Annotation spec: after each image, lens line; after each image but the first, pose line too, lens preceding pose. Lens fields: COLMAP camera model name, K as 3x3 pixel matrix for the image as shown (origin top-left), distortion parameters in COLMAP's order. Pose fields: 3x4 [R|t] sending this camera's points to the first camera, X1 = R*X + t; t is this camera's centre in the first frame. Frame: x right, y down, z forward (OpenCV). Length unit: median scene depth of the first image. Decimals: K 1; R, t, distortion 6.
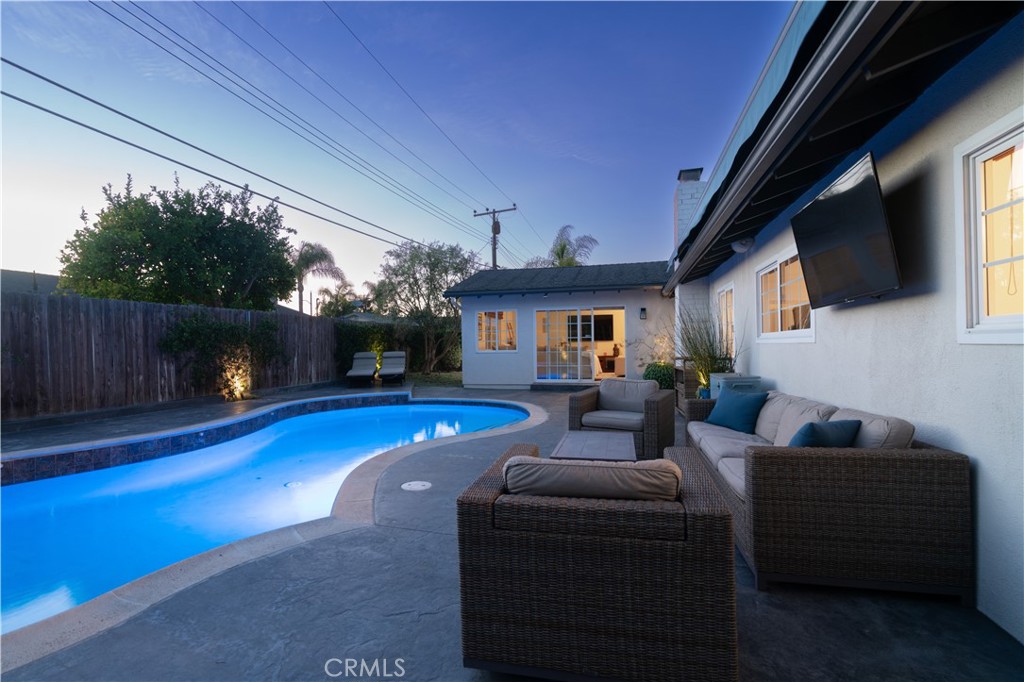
lens RADIAL K [[467.7, 0, 517.1], [0, 467.7, 342.6], [0, 0, 1]] dist [-0.002011, -0.000339]
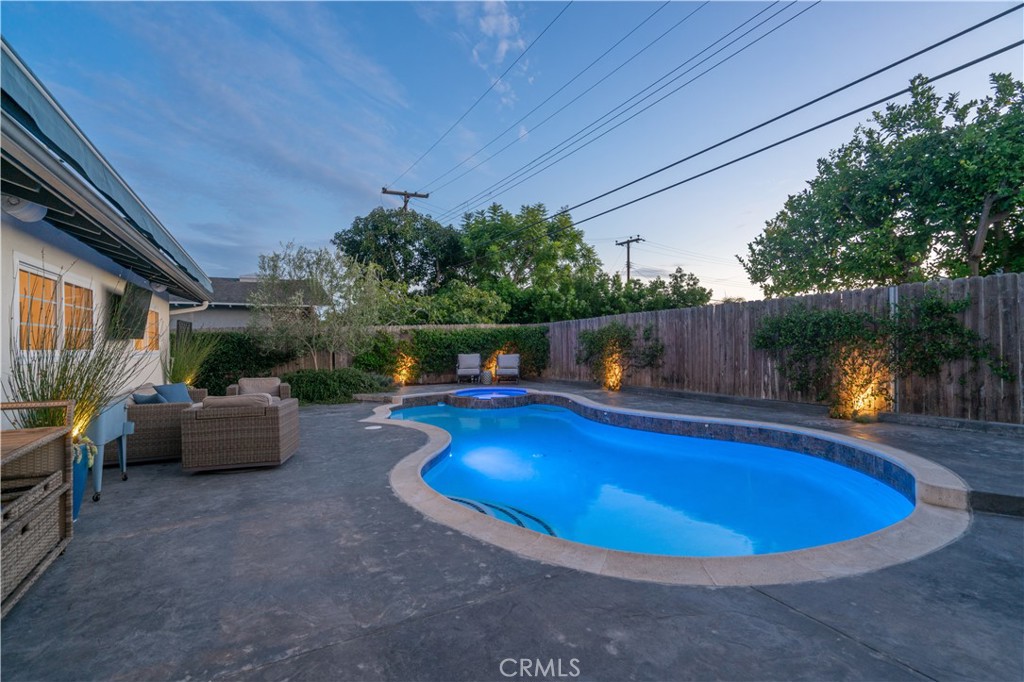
lens RADIAL K [[467.7, 0, 517.1], [0, 467.7, 342.6], [0, 0, 1]] dist [-0.002011, -0.000339]
pose [[-0.736399, 0.016637, -0.676343, 0.299339], [0.023169, 0.999731, -0.000634, -0.004567], [0.676150, -0.016137, -0.736587, 1.409598]]
